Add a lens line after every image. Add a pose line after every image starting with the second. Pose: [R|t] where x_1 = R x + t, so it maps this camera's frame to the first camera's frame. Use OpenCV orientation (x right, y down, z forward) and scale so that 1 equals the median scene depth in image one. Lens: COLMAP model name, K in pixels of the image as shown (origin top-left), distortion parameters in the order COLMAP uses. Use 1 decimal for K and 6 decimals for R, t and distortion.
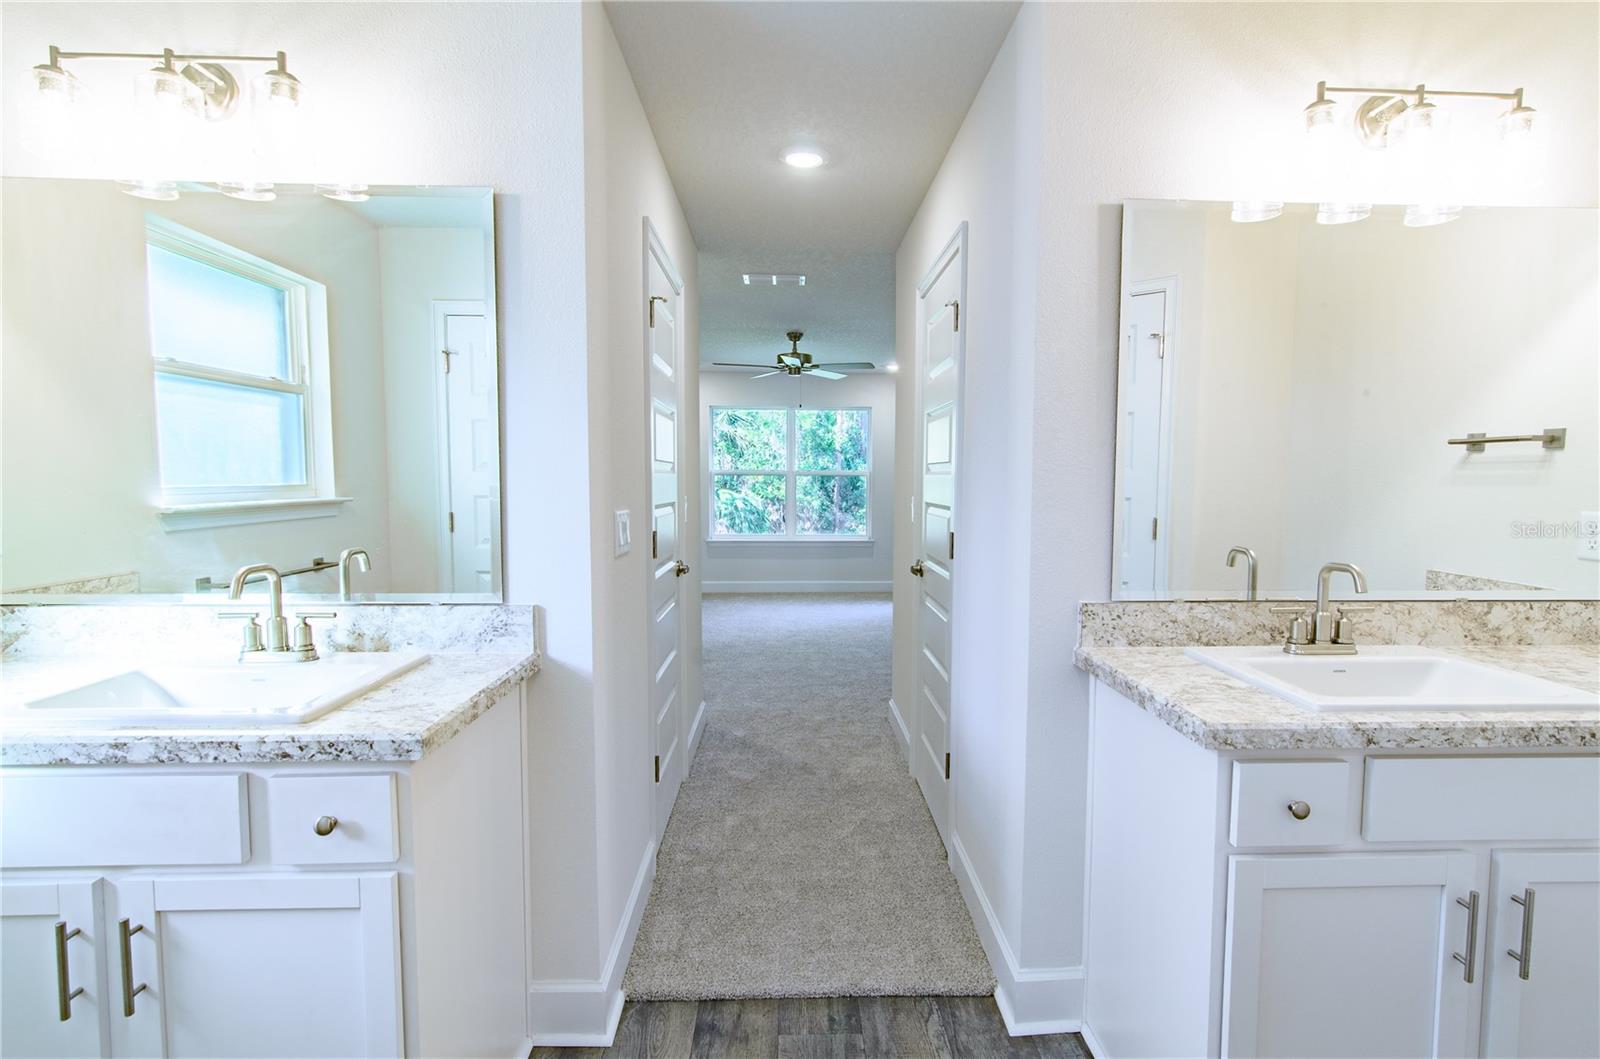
lens RADIAL K [[794.0, 0, 832.9], [0, 794.0, 516.0], [0, 0, 1]] dist [-0.000693, 0.000011]
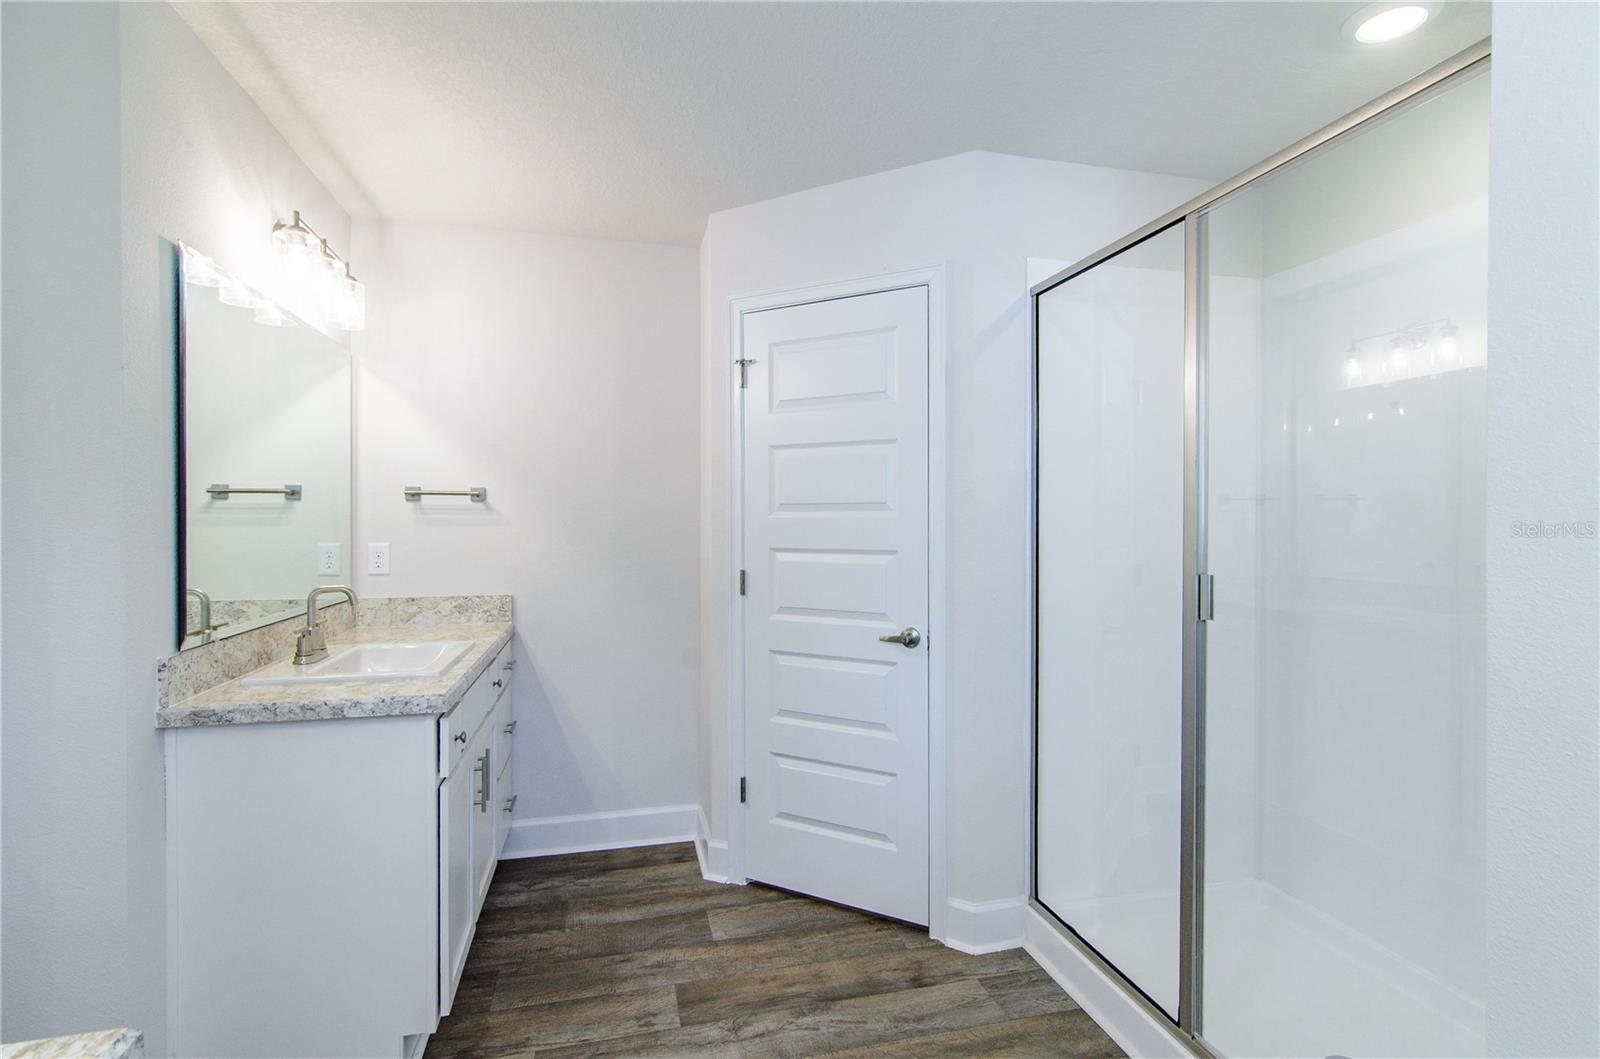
lens RADIAL K [[794.0, 0, 832.9], [0, 794.0, 516.0], [0, 0, 1]] dist [-0.000693, 0.000011]
pose [[-0.203637, -0.001794, 0.979045, -0.798864], [0.047105, 0.998822, 0.011628, -0.033580], [-0.977913, 0.048485, -0.203312, 0.435445]]
